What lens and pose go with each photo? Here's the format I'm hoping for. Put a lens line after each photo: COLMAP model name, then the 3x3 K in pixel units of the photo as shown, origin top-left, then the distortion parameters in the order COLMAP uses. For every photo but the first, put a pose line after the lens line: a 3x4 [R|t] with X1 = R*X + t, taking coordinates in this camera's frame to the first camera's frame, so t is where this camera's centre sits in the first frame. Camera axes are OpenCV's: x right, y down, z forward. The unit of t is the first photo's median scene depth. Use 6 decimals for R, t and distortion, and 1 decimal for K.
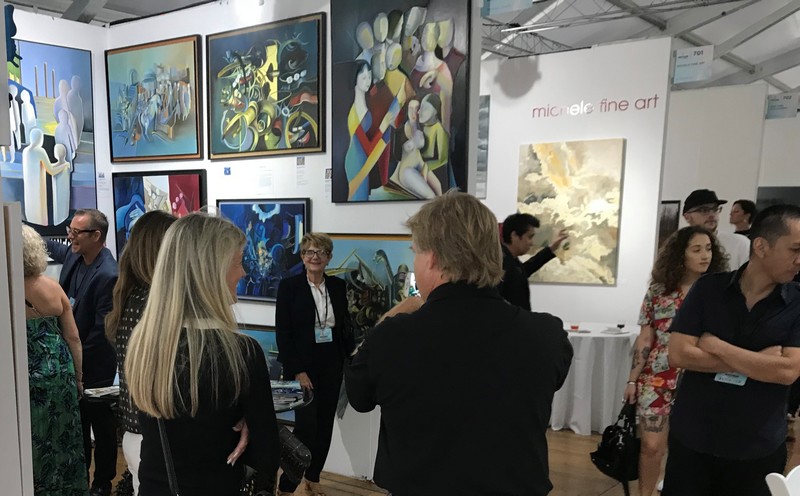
lens RADIAL K [[846.9, 0, 277.8], [0, 846.9, 397.3], [0, 0, 1]] dist [0.101269, -0.344546]
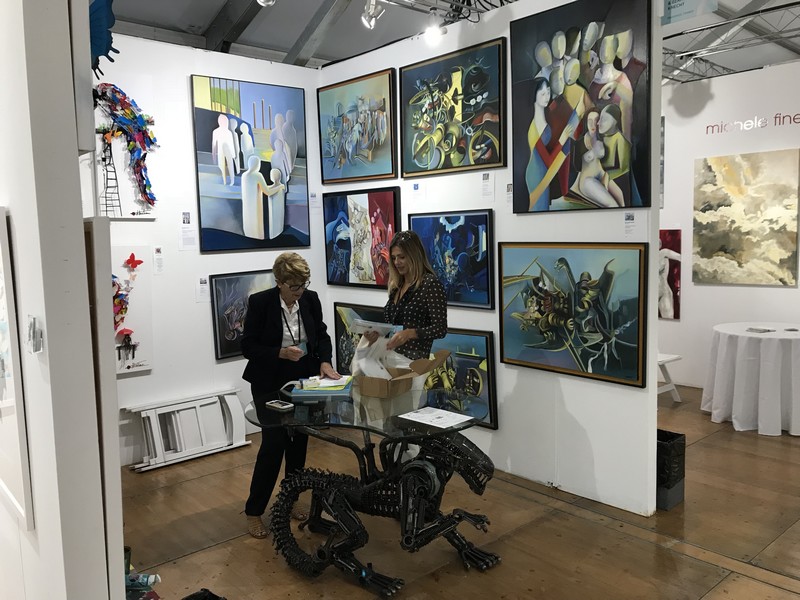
lens RADIAL K [[648.9, 0, 400.0], [0, 648.9, 300.0], [0, 0, 1]] dist [0.076117, -0.207713]
pose [[0.990654, -0.003170, -0.136359, 0.032470], [-0.010210, 0.995201, -0.097316, -0.042089], [0.136013, 0.097799, 0.985868, 0.195466]]
